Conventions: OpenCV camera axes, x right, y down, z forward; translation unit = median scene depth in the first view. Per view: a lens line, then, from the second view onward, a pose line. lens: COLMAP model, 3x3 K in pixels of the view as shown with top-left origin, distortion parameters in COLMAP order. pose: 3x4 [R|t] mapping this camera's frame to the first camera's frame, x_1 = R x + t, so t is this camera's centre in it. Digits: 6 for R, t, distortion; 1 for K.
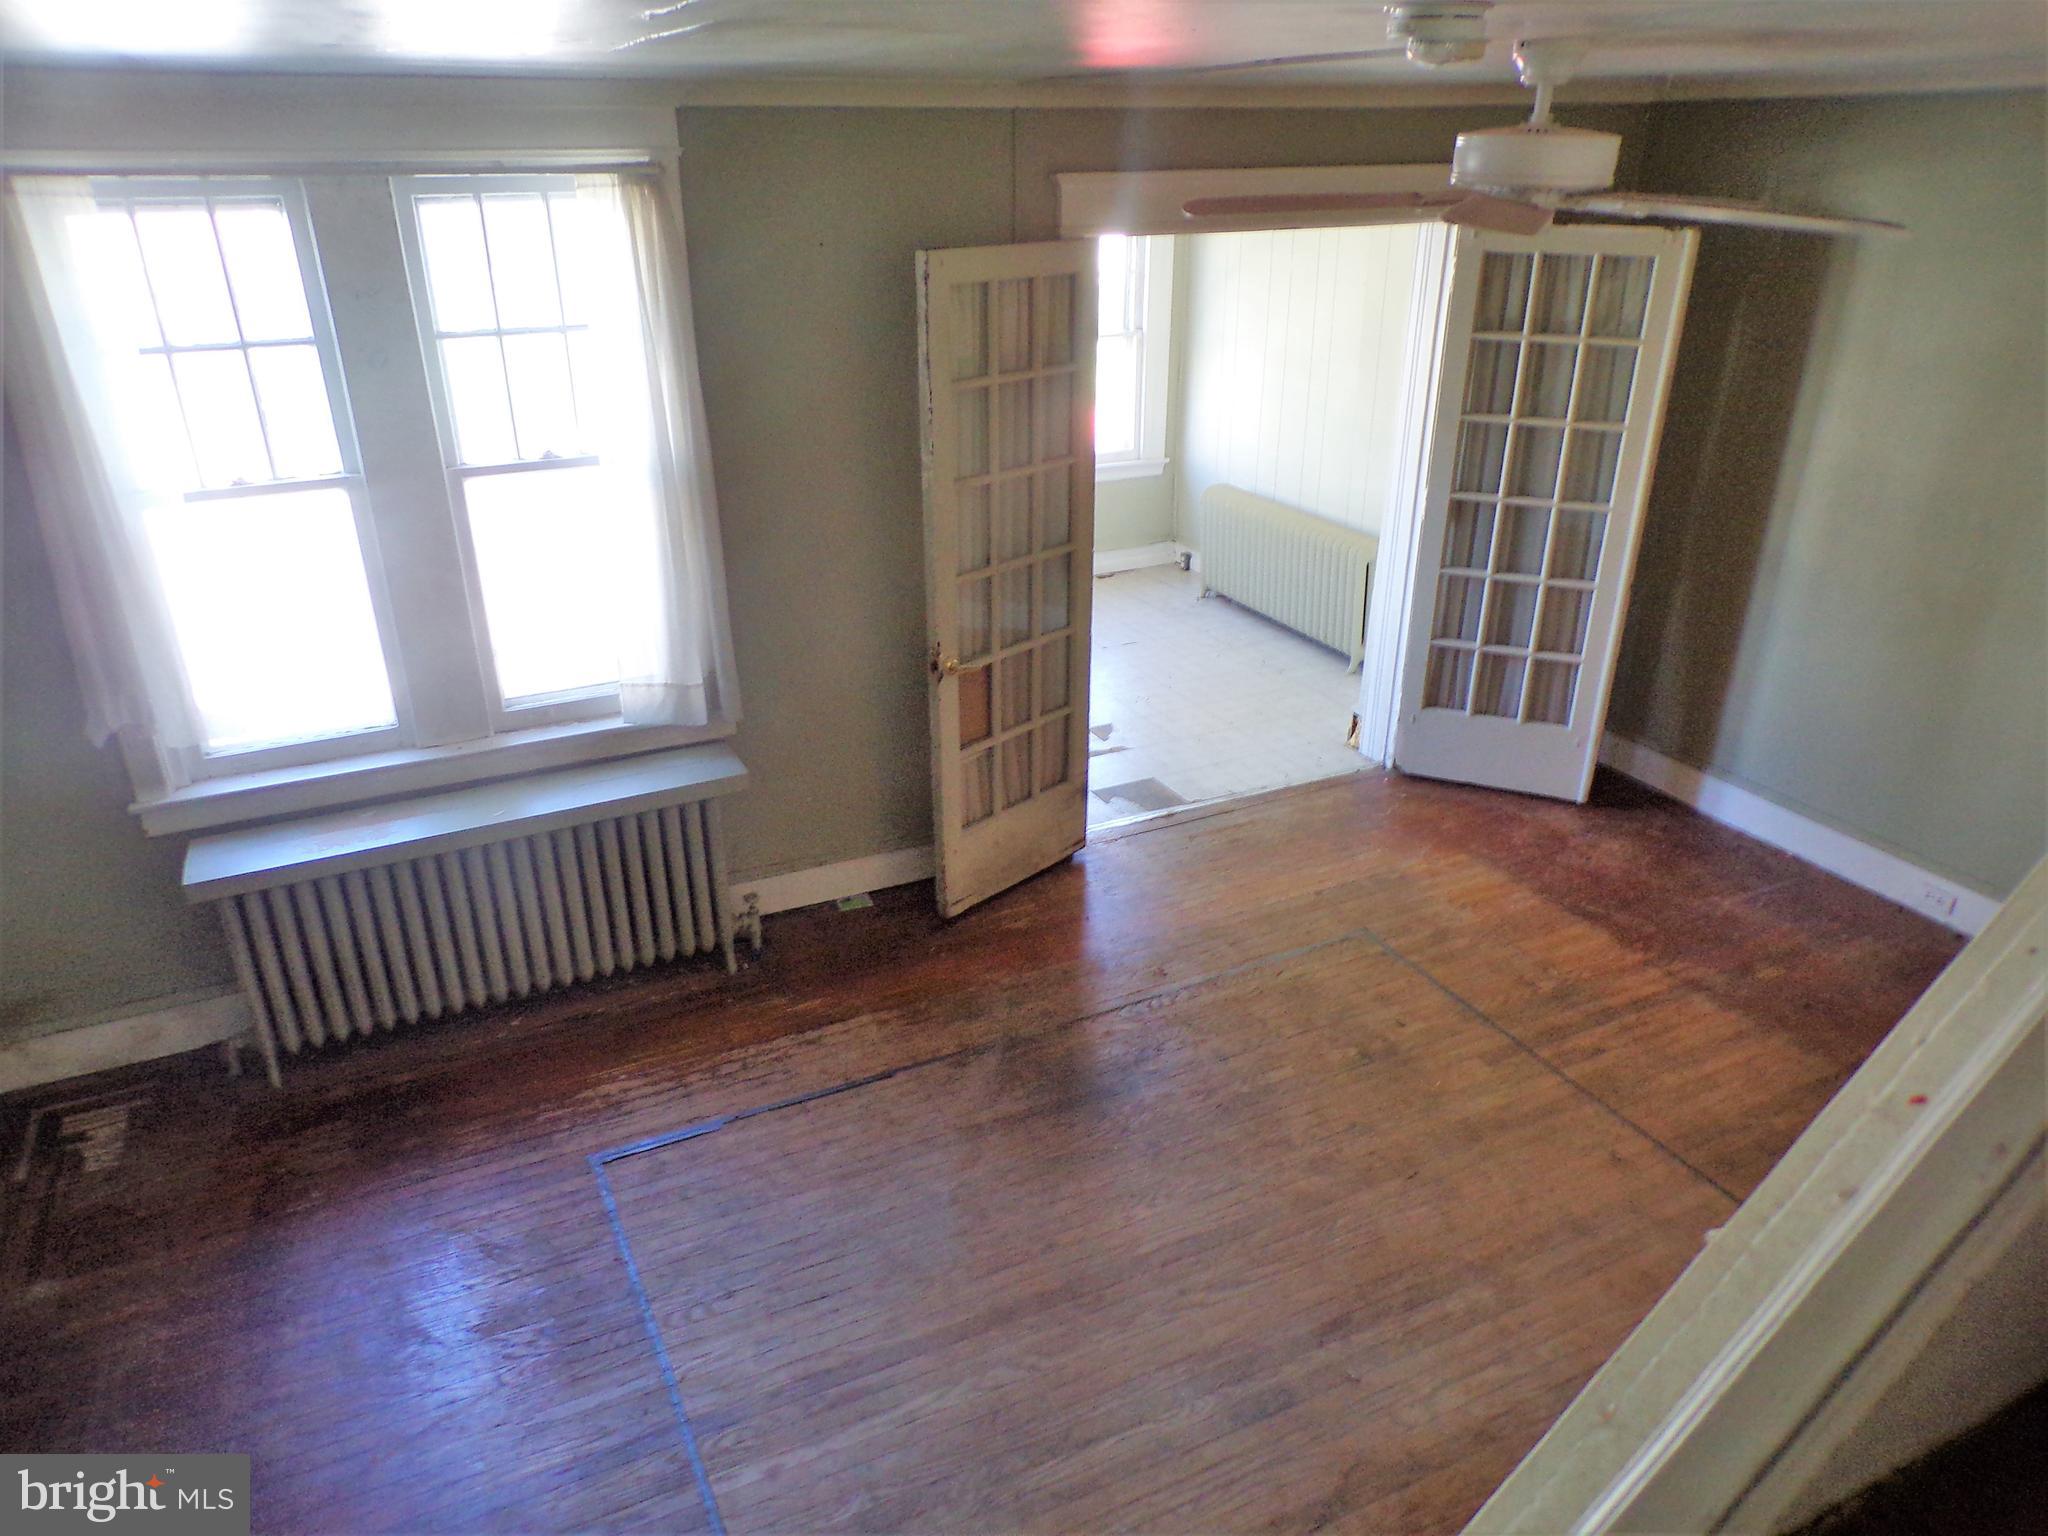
lens RADIAL K [[1384.9, 0, 1021.2], [0, 1384.9, 771.1], [0, 0, 1]] dist [0.006431, 0.001788]
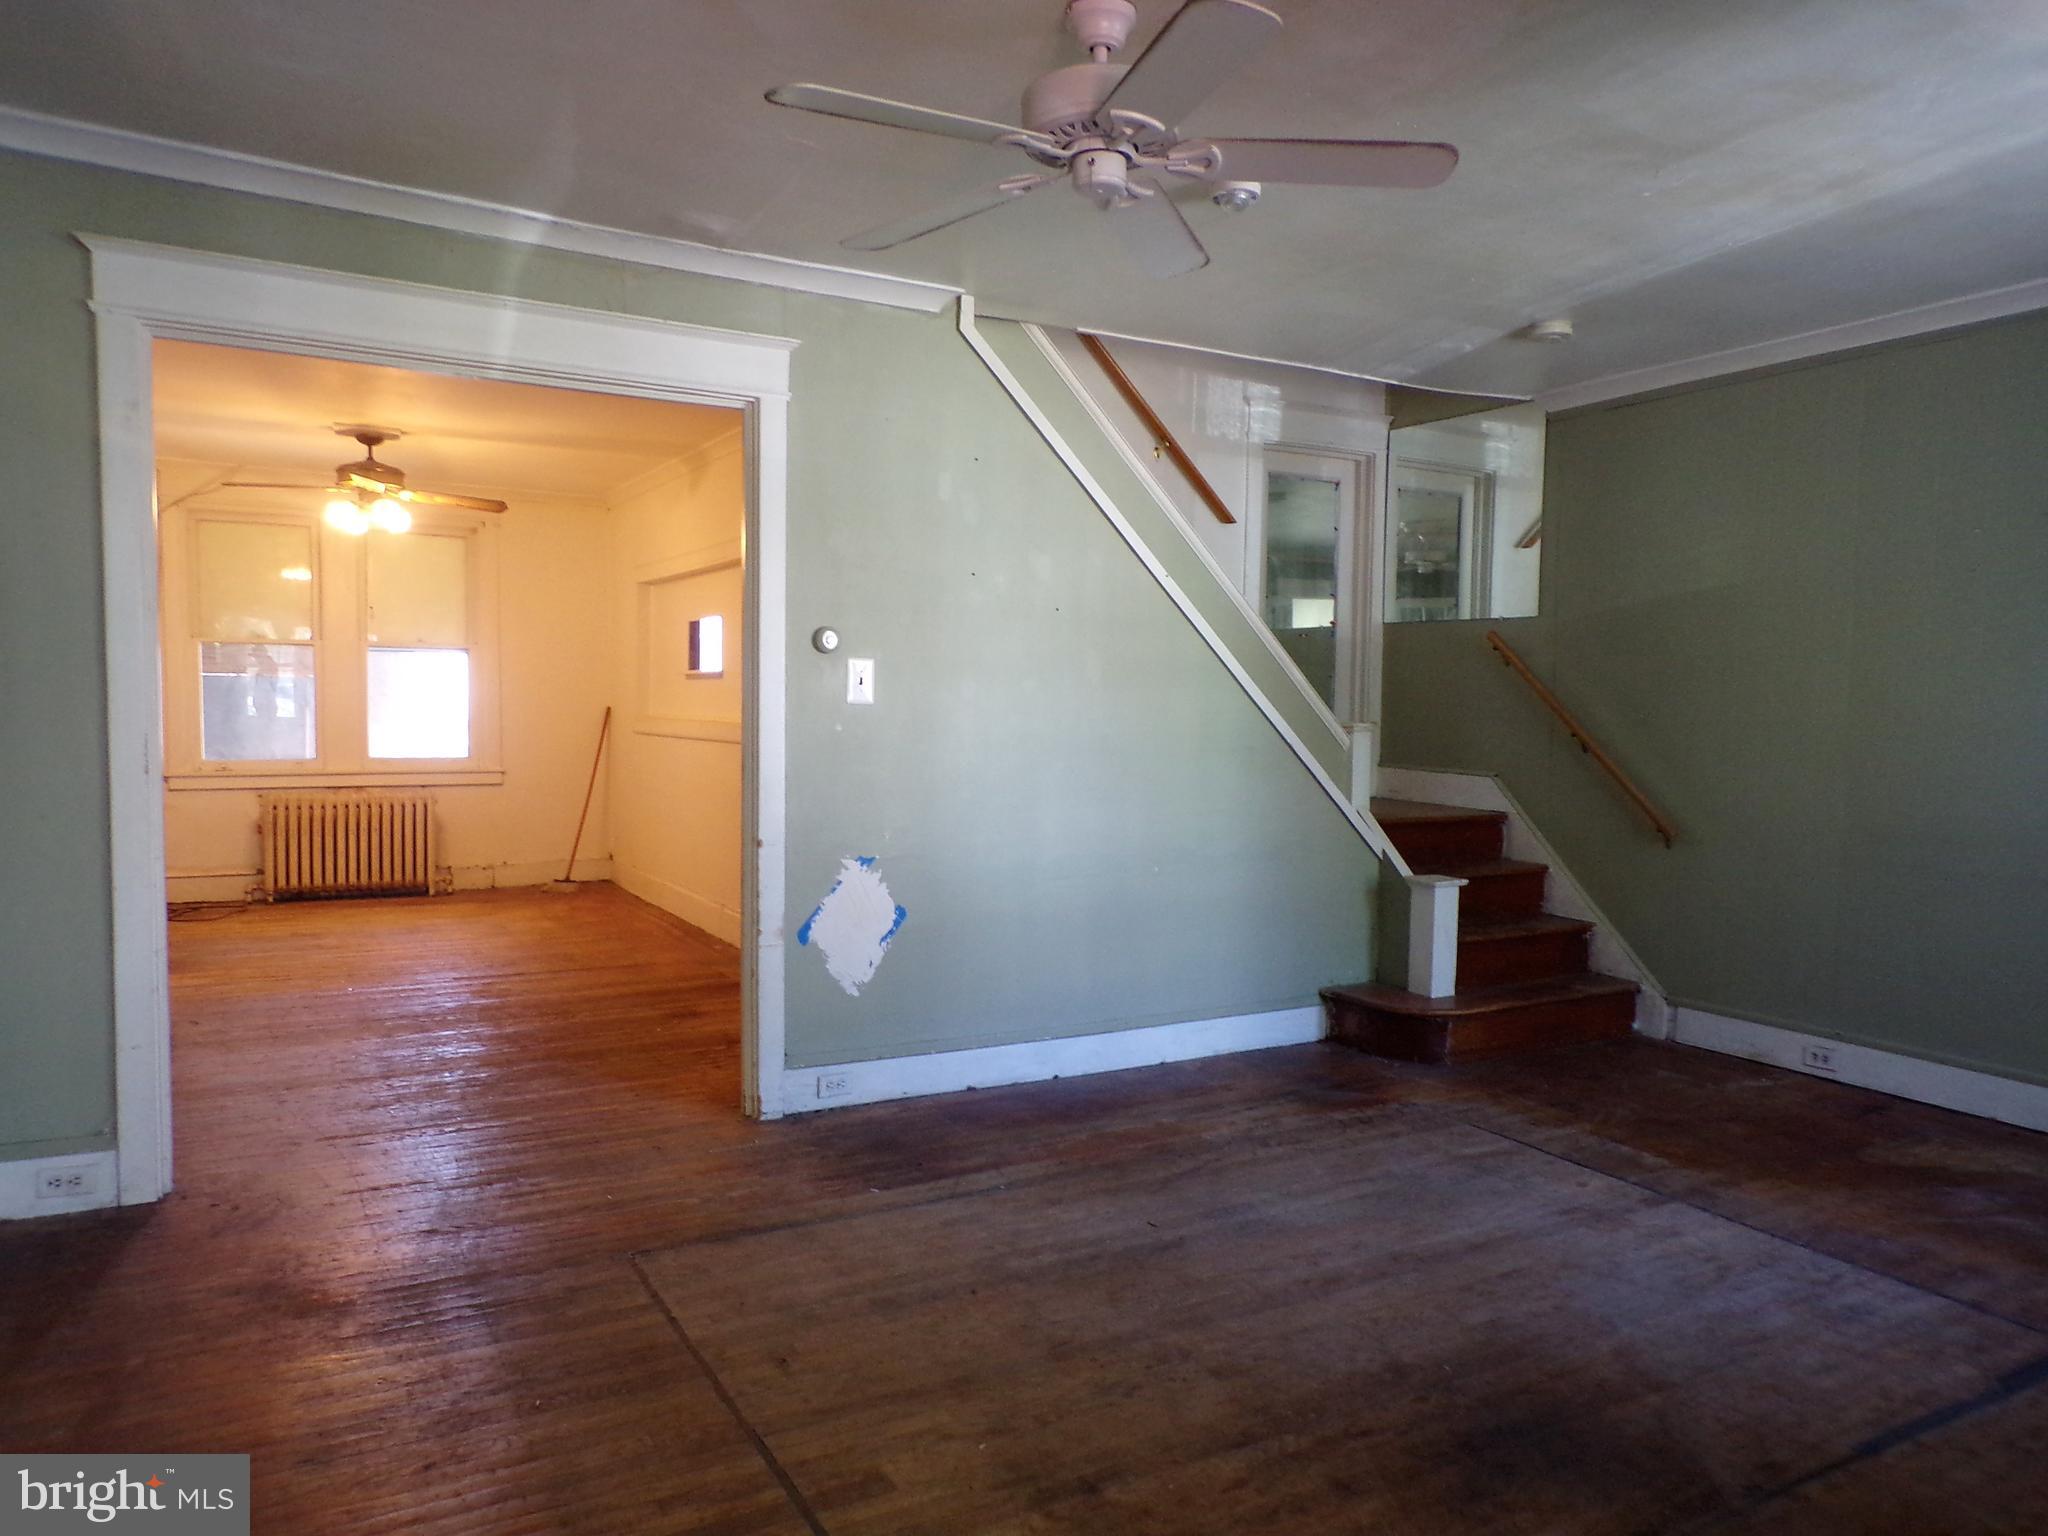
lens RADIAL K [[1384.9, 0, 1016.3], [0, 1384.9, 771.1], [0, 0, 1]] dist [0.006431, 0.001788]
pose [[-0.998283, -0.010329, -0.057663, 0.312534], [-0.035959, 0.885119, 0.463973, -0.316368], [0.046246, 0.465249, -0.883971, 1.355103]]
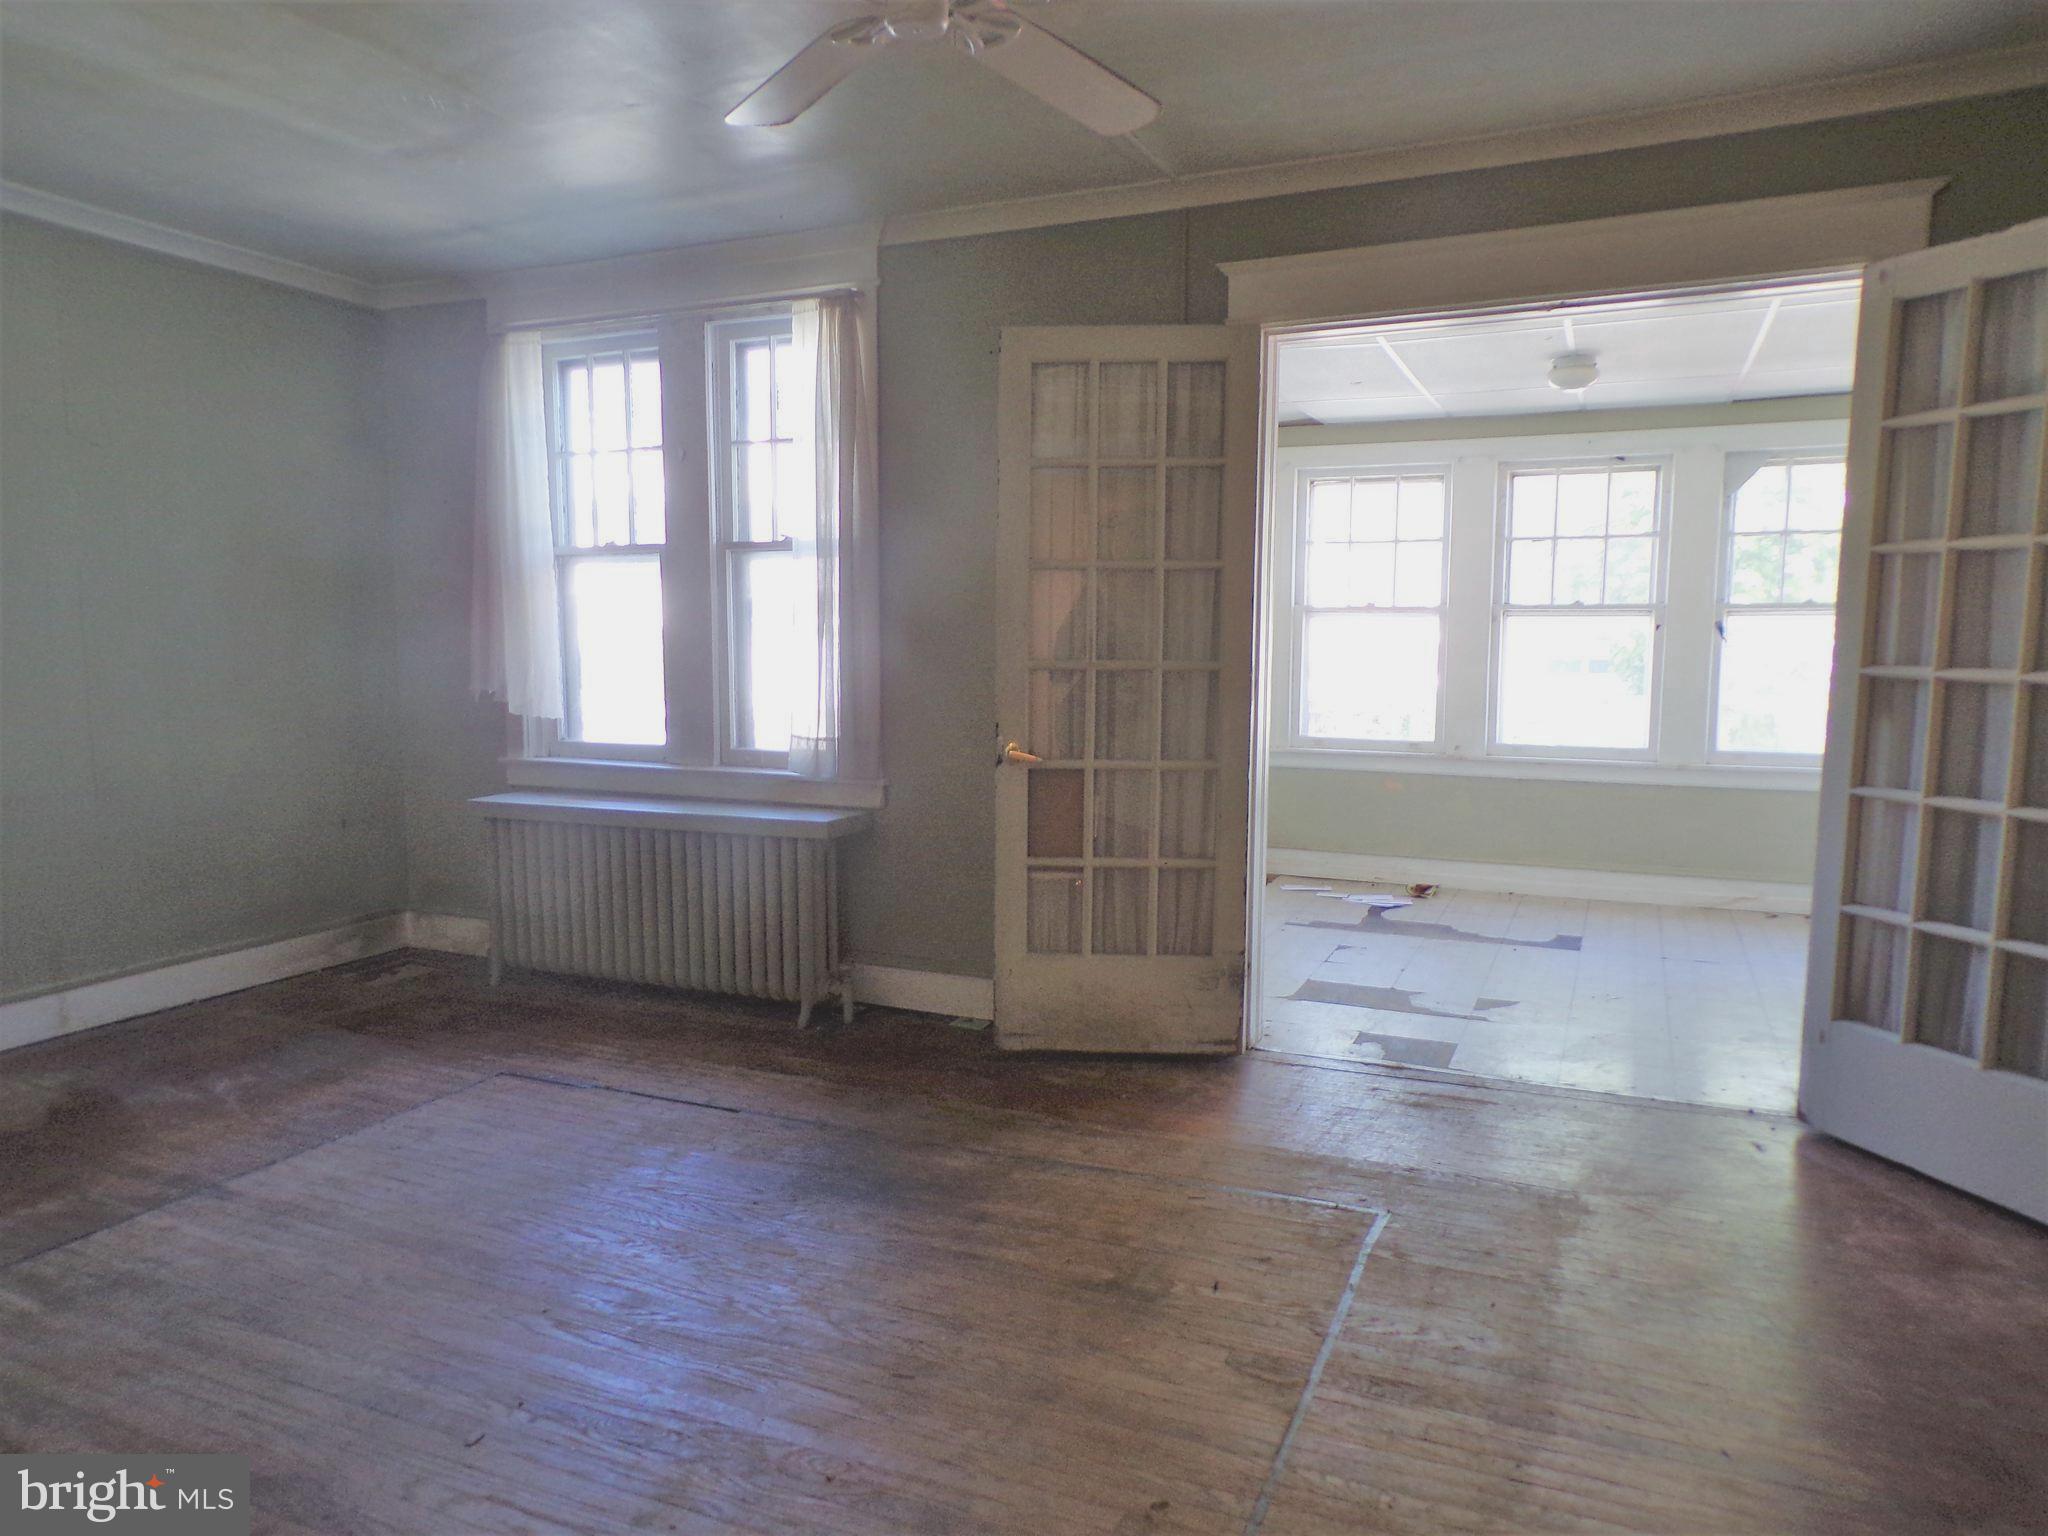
lens RADIAL K [[1384.9, 0, 1015.8], [0, 1384.9, 779.2], [0, 0, 1]] dist [0.006431, 0.001788]
pose [[0.637592, 0.085467, -0.765618, 0.713154], [-0.319080, 0.933870, -0.161475, 0.096749], [0.701187, 0.347249, 0.622699, 0.453235]]
